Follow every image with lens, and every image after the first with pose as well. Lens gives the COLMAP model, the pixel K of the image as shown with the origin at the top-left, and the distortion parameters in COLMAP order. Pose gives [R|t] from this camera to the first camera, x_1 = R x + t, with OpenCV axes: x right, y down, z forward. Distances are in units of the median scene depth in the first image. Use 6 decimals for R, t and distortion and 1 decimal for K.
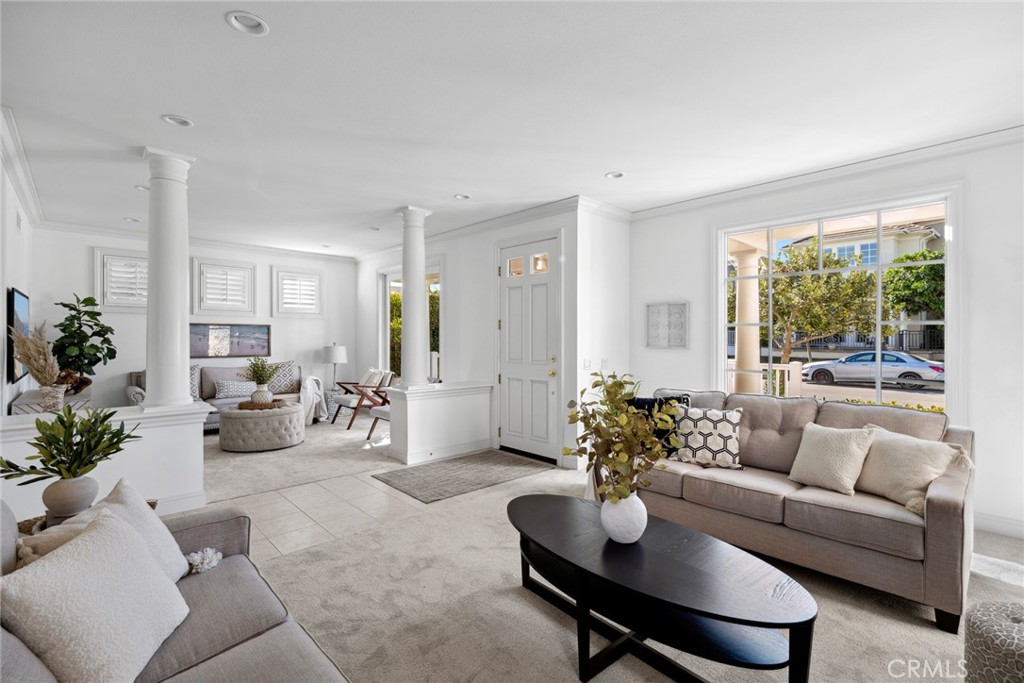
lens RADIAL K [[467.7, 0, 514.3], [0, 467.7, 336.2], [0, 0, 1]] dist [0.000795, -0.000193]
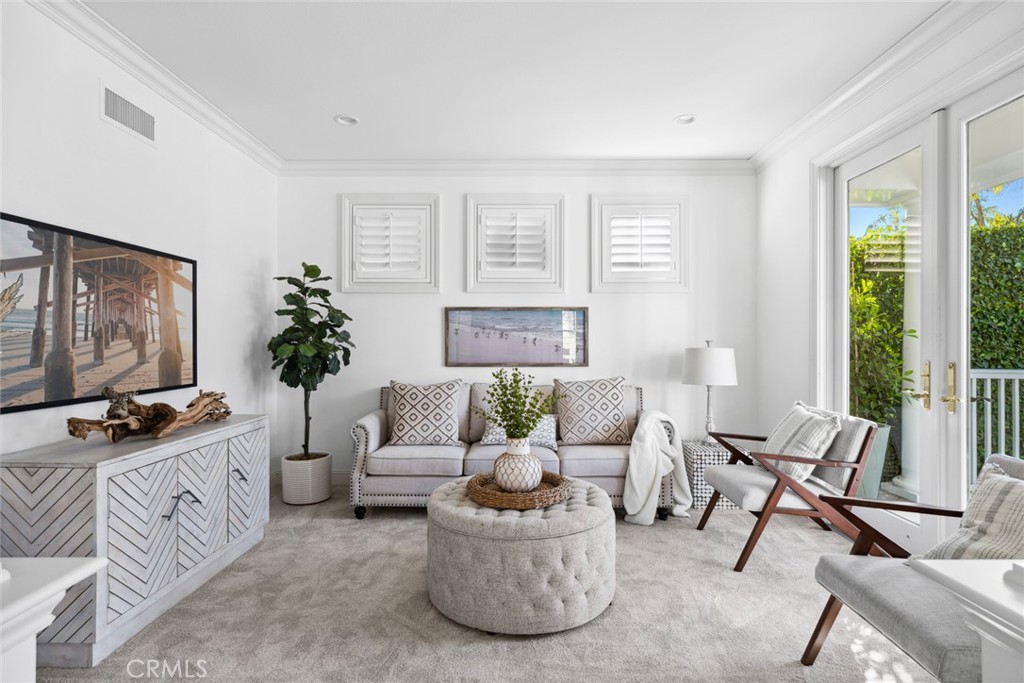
lens RADIAL K [[510.9, 0, 514.5], [0, 510.9, 346.1], [0, 0, 1]] dist [0.000317, 0.000313]
pose [[0.726180, 0.001536, -0.687503, -0.192786], [0.003690, 0.999974, 0.006132, 0.017319], [0.687495, -0.006989, 0.726155, 0.548198]]
